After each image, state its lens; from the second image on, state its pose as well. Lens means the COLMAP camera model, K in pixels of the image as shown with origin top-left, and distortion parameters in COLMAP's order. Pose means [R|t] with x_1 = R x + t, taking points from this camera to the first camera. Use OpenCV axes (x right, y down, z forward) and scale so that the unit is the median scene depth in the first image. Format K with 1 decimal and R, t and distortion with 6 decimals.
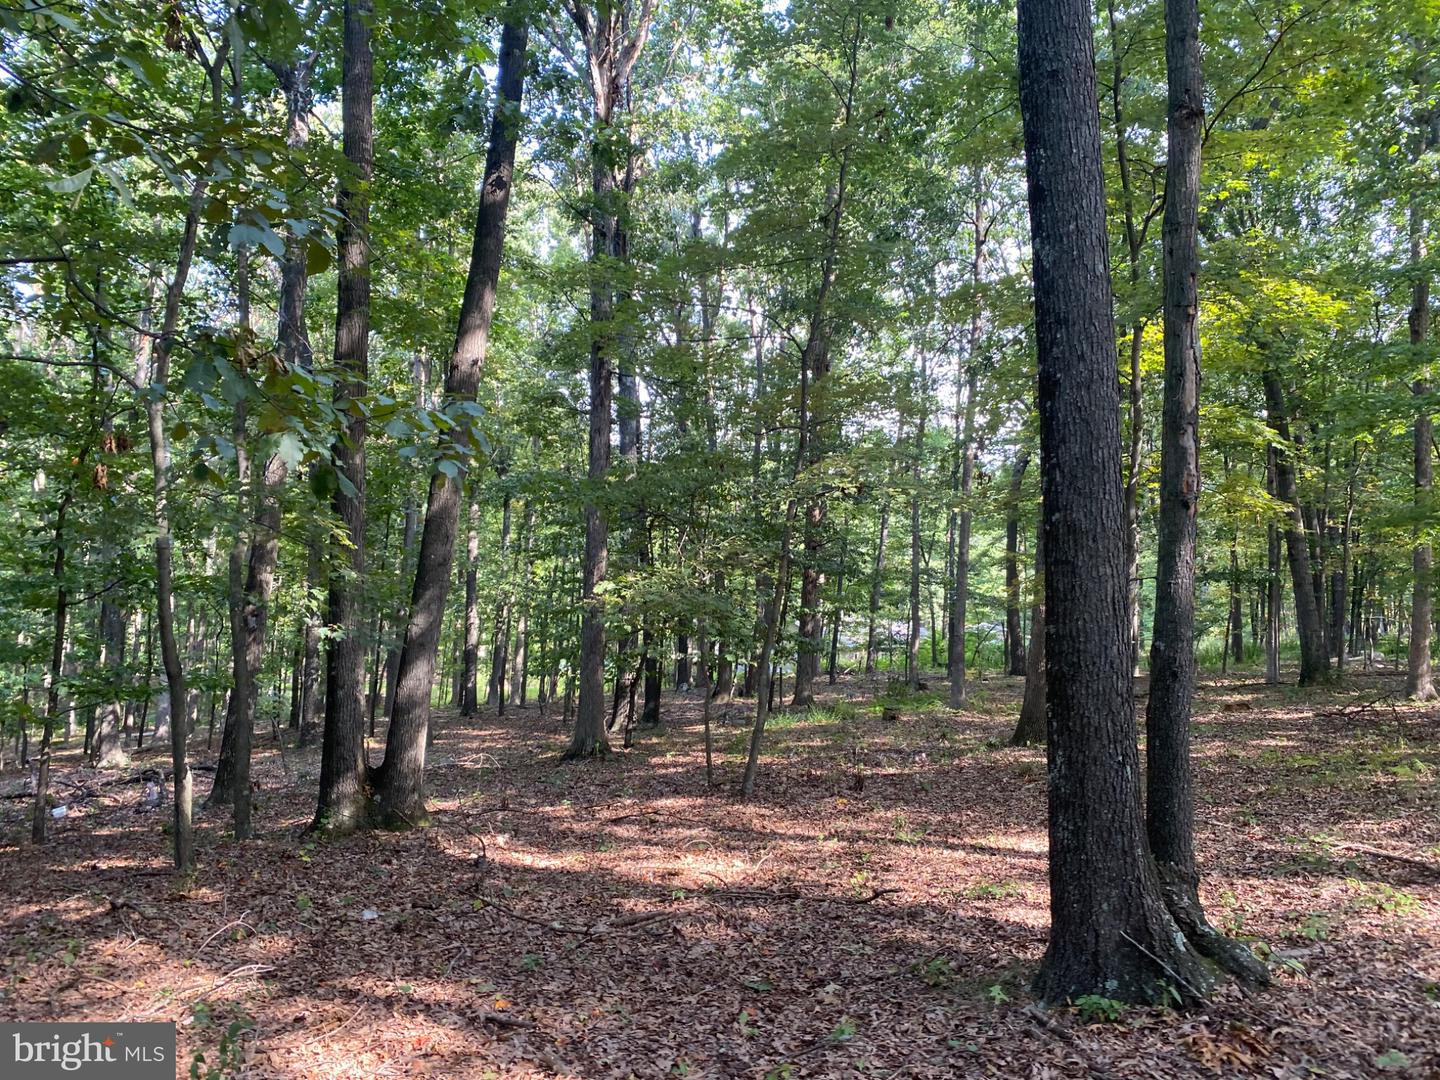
lens RADIAL K [[1063.6, 0, 715.7], [0, 1063.6, 546.7], [0, 0, 1]] dist [-0.011511, 0.041563]
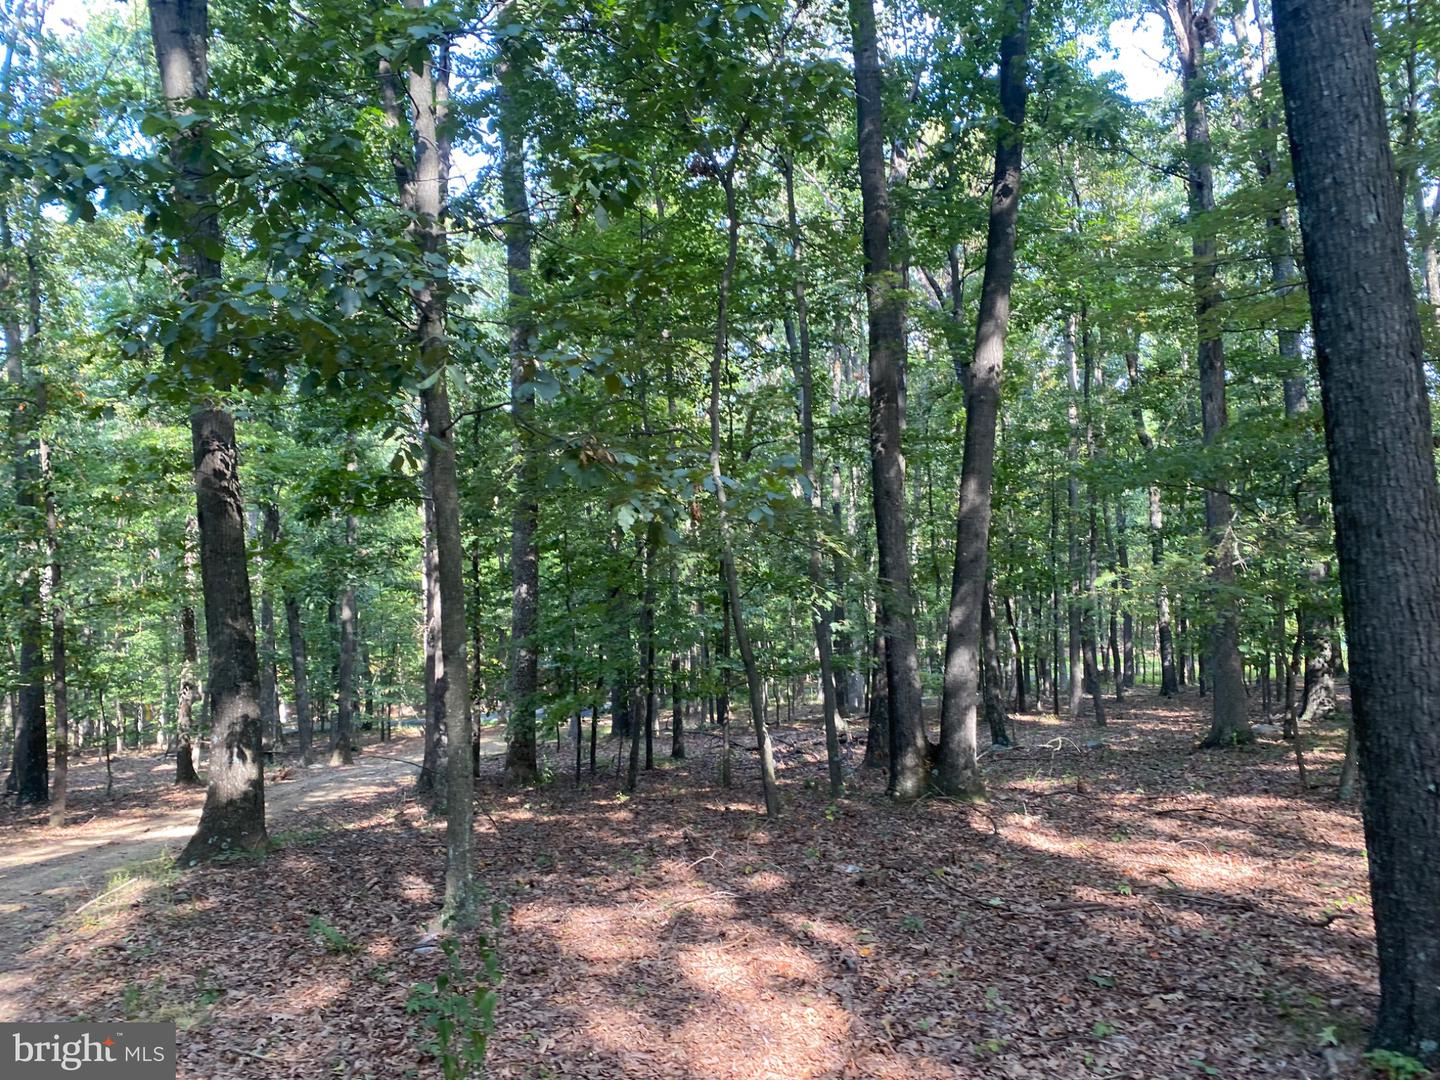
lens RADIAL K [[1063.6, 0, 715.7], [0, 1063.6, 546.7], [0, 0, 1]] dist [-0.011511, 0.041563]
pose [[0.785664, -0.055731, -0.616138, 0.199984], [0.070102, 0.997539, -0.000840, -0.014351], [0.614669, -0.042532, 0.787638, -0.008834]]
